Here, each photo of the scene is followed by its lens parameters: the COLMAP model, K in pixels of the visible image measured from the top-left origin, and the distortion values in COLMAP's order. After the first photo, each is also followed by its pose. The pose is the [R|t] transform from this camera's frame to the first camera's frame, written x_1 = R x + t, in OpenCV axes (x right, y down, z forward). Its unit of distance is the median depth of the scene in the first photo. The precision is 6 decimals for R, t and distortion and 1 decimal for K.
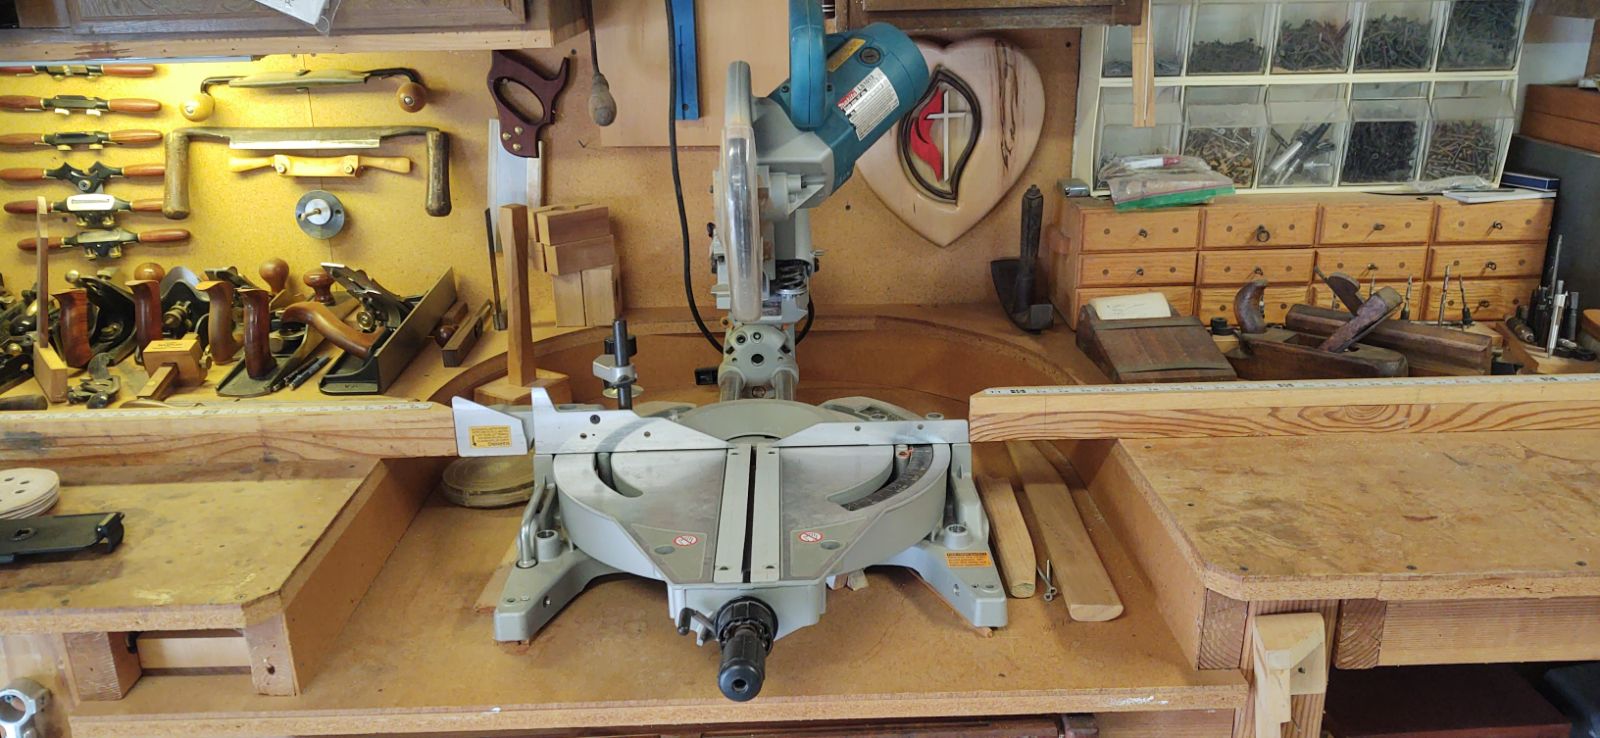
lens RADIAL K [[1202.5, 0, 800.0], [0, 1202.5, 369.0], [0, 0, 1]] dist [0.010188, -0.029671]
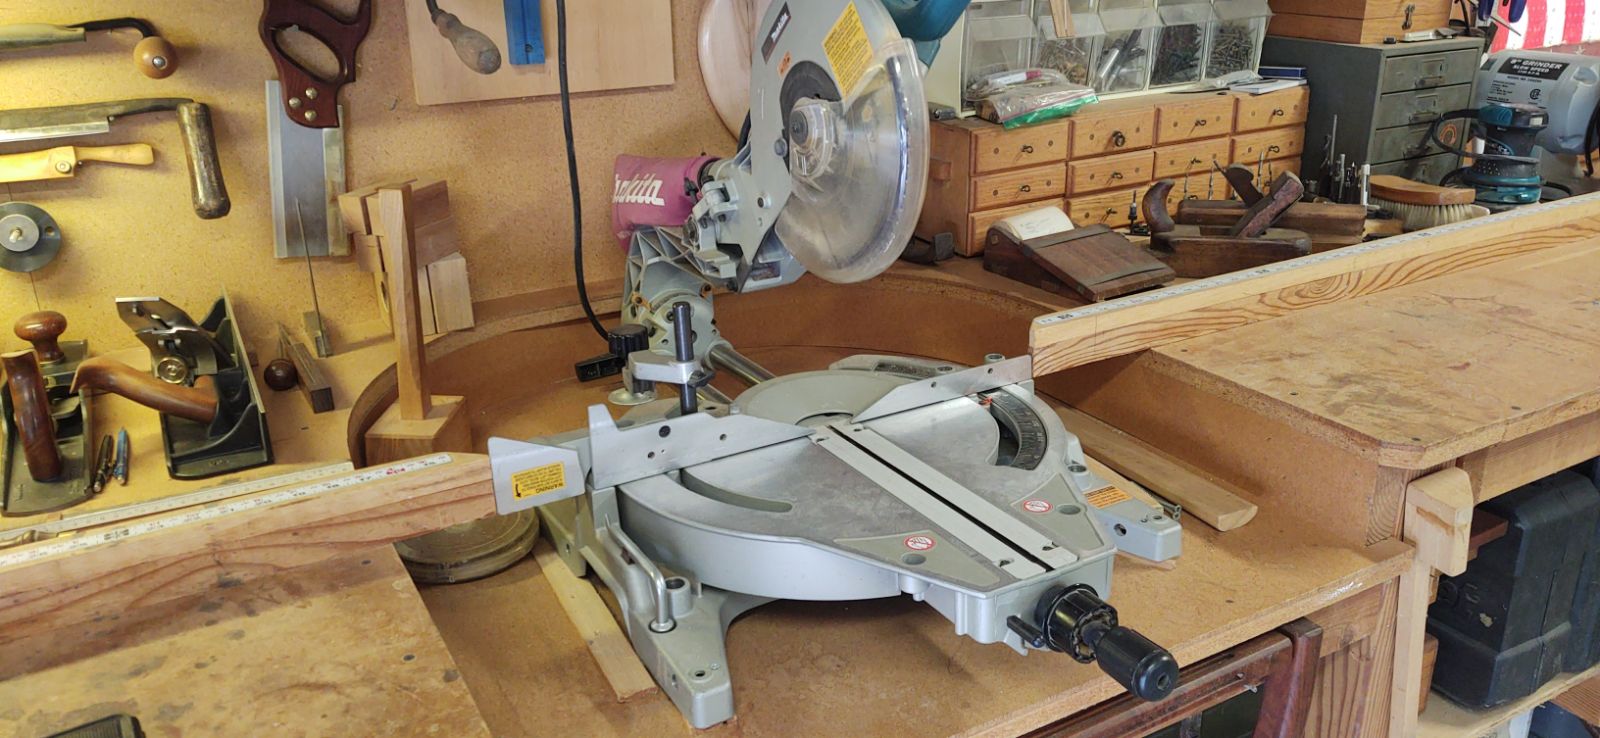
lens RADIAL K [[1202.5, 0, 800.0], [0, 1202.5, 369.0], [0, 0, 1]] dist [0.010188, -0.029671]
pose [[0.881847, -0.172949, 0.438673, -0.350550], [0.159062, 0.984887, 0.068540, -0.031912], [-0.443898, 0.009334, 0.896029, 0.196099]]
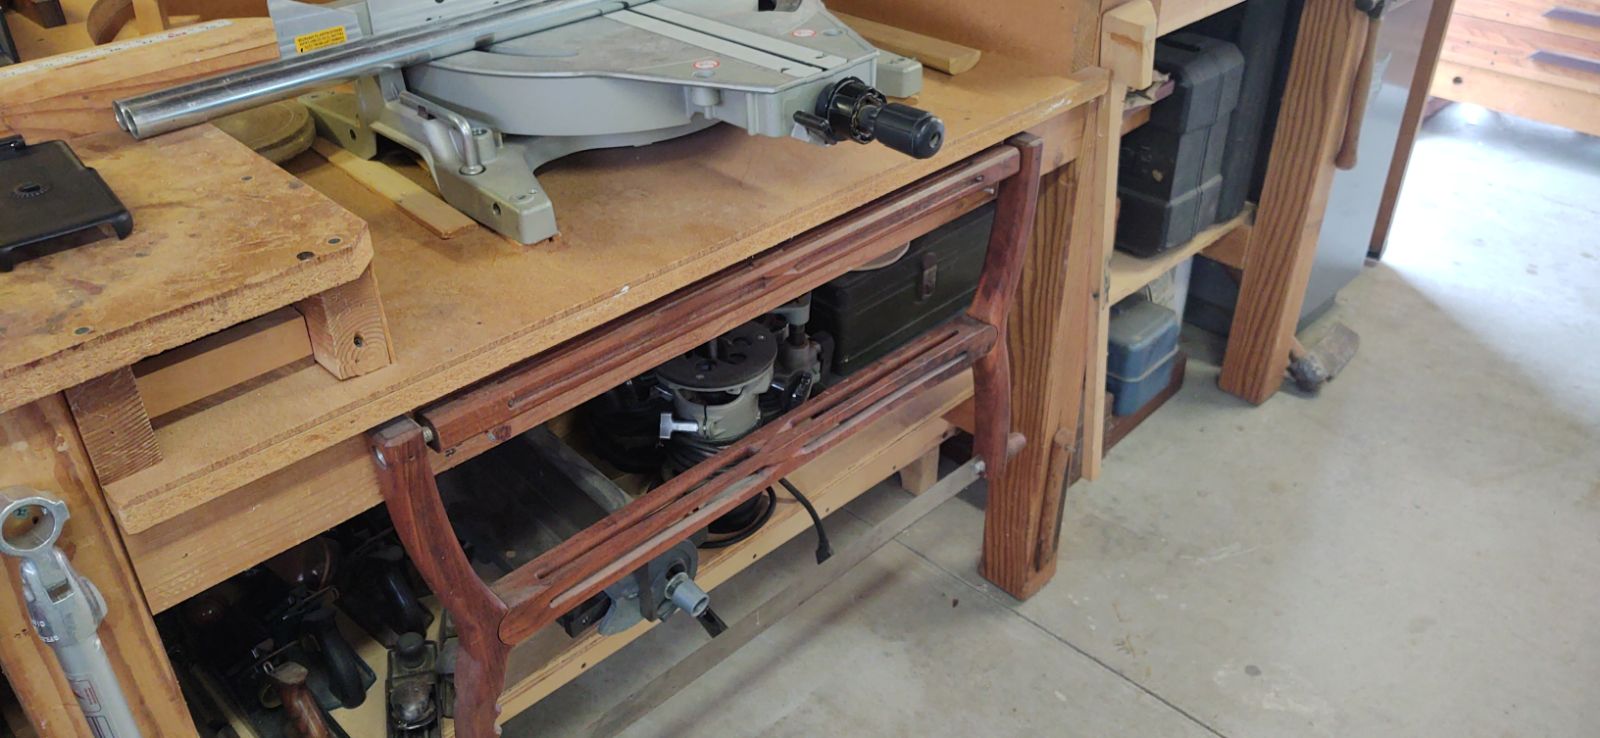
lens RADIAL K [[1208.0, 0, 775.8], [0, 1208.0, 371.0], [0, 0, 1]] dist [-0.007158, -0.009691]
pose [[0.736335, -0.362940, 0.571039, -0.453230], [0.215307, 0.925777, 0.310773, 0.057887], [-0.641446, -0.105885, 0.759826, 0.167246]]
